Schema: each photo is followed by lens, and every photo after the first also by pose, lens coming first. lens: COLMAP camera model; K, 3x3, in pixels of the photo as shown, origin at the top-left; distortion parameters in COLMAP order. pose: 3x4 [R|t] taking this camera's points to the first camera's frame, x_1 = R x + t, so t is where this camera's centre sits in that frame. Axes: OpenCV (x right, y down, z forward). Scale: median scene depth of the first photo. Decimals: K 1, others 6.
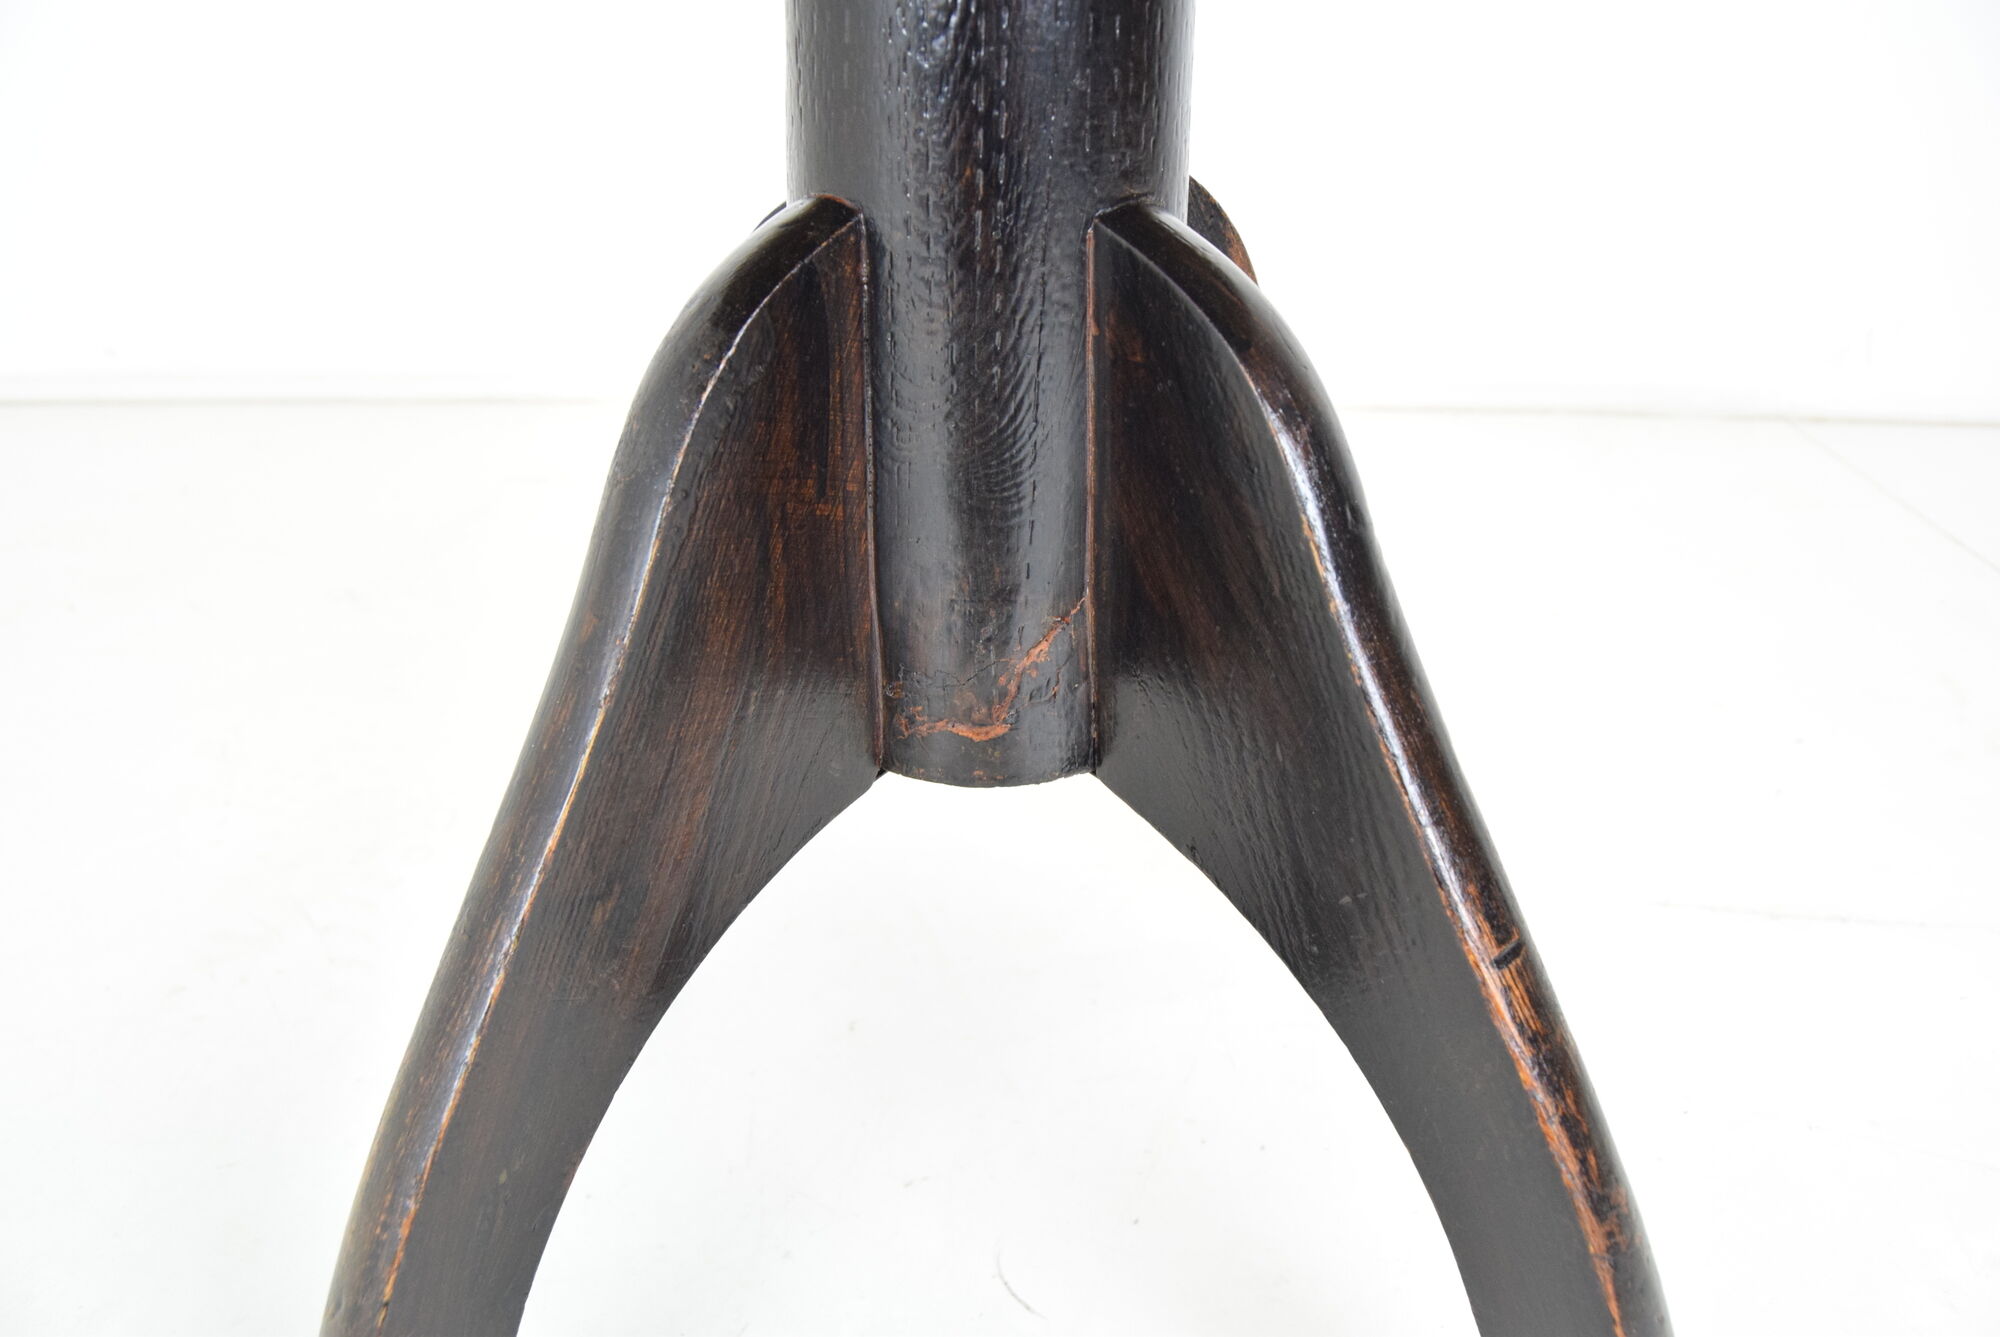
lens RADIAL K [[1564.9, 0, 1000.0], [0, 1564.9, 668.5], [0, 0, 1]] dist [-0.070835, 0.005969]
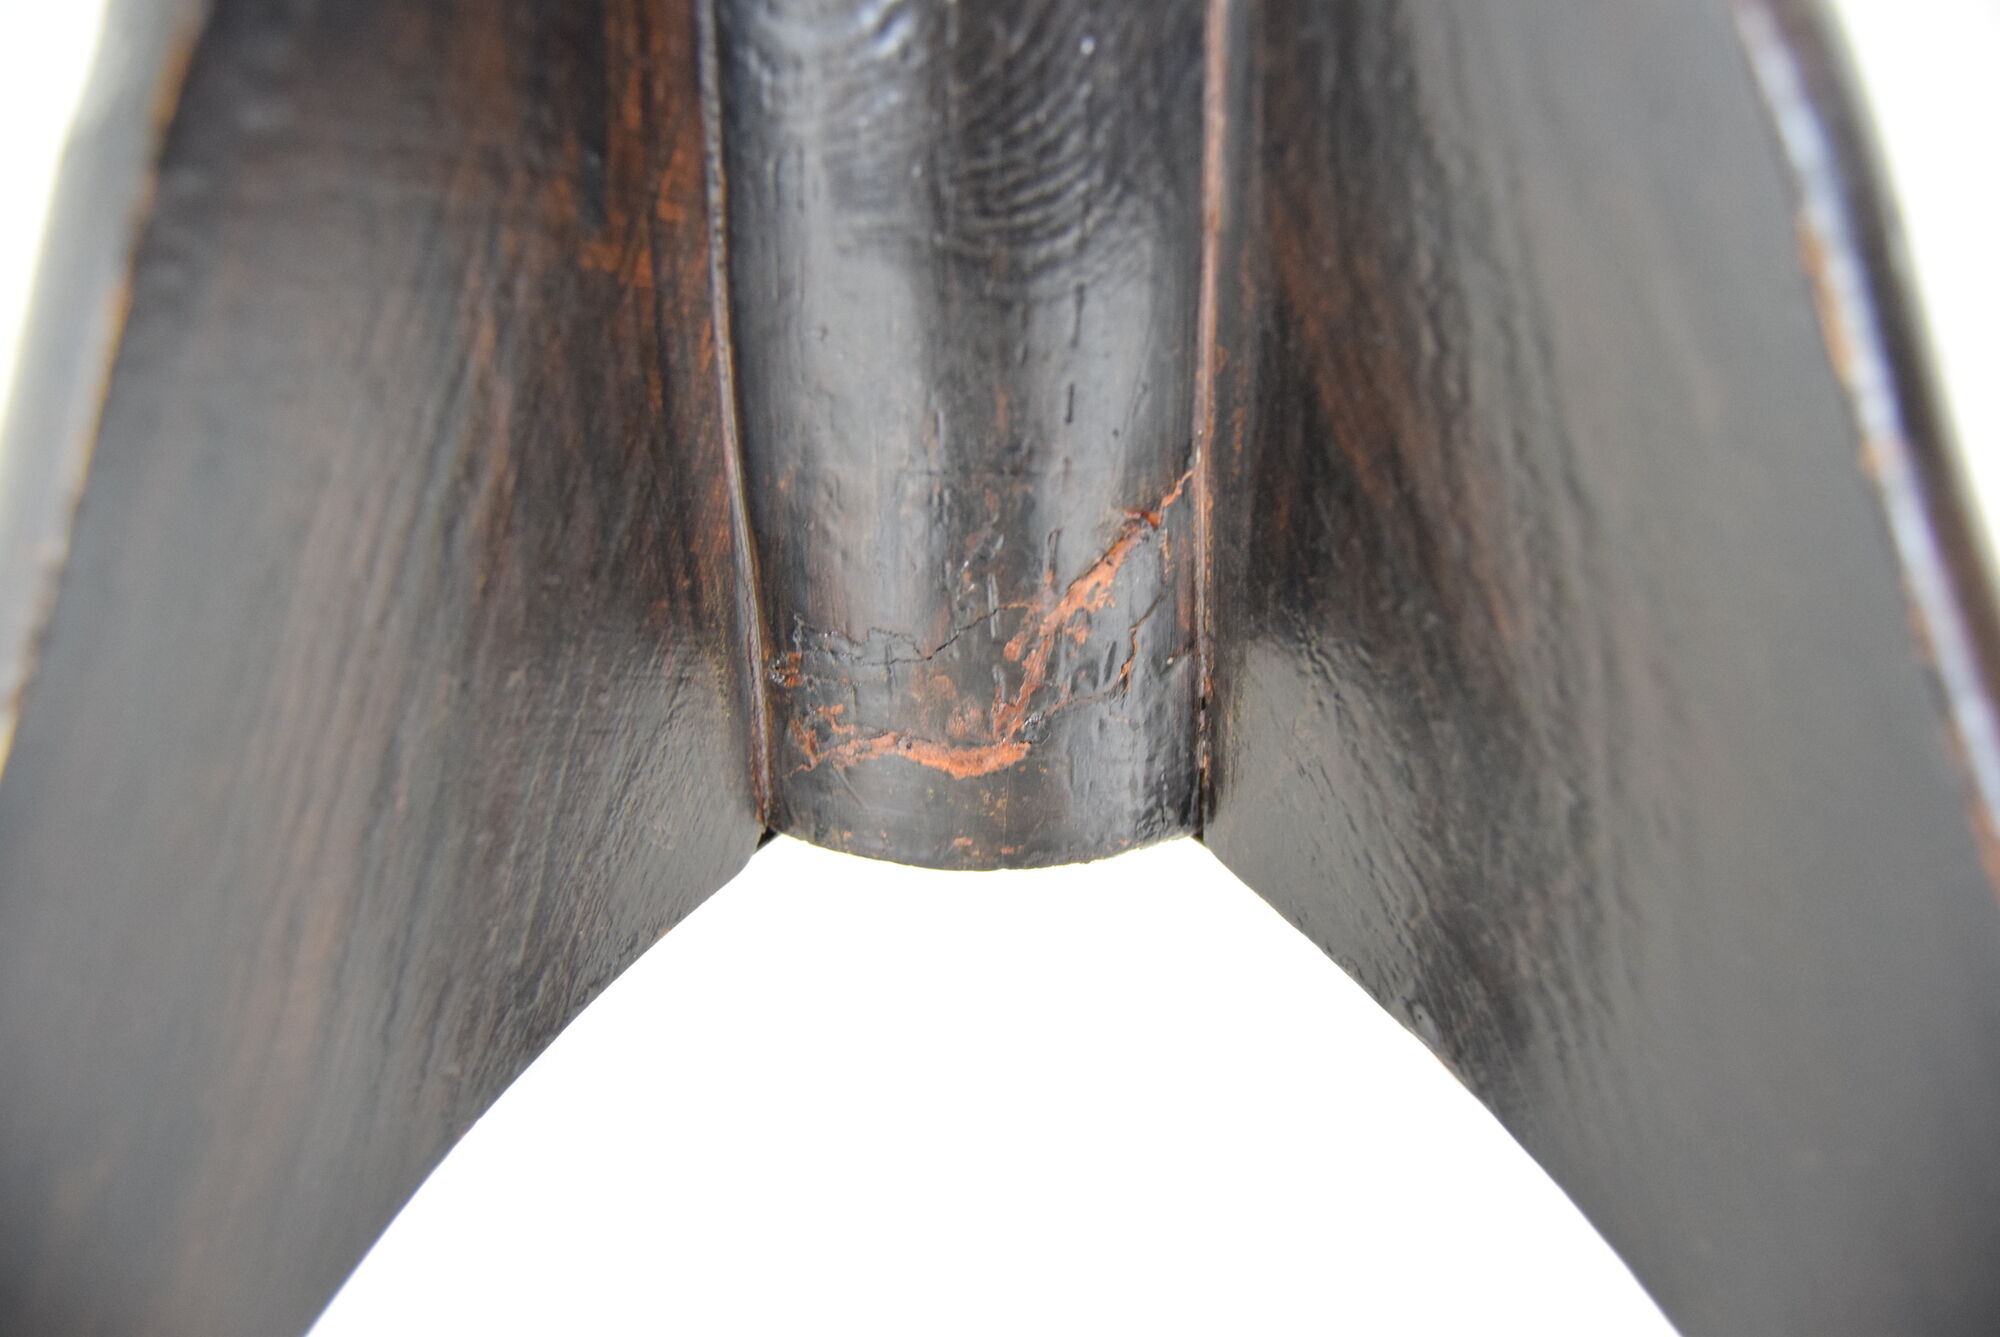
lens RADIAL K [[1564.9, 0, 1000.0], [0, 1564.9, 668.5], [0, 0, 1]] dist [-0.070835, 0.005969]
pose [[0.999972, 0.000421, -0.007438, 0.001086], [-0.000269, 0.999791, 0.020440, 0.003712], [0.007445, -0.020437, 0.999763, 0.542806]]
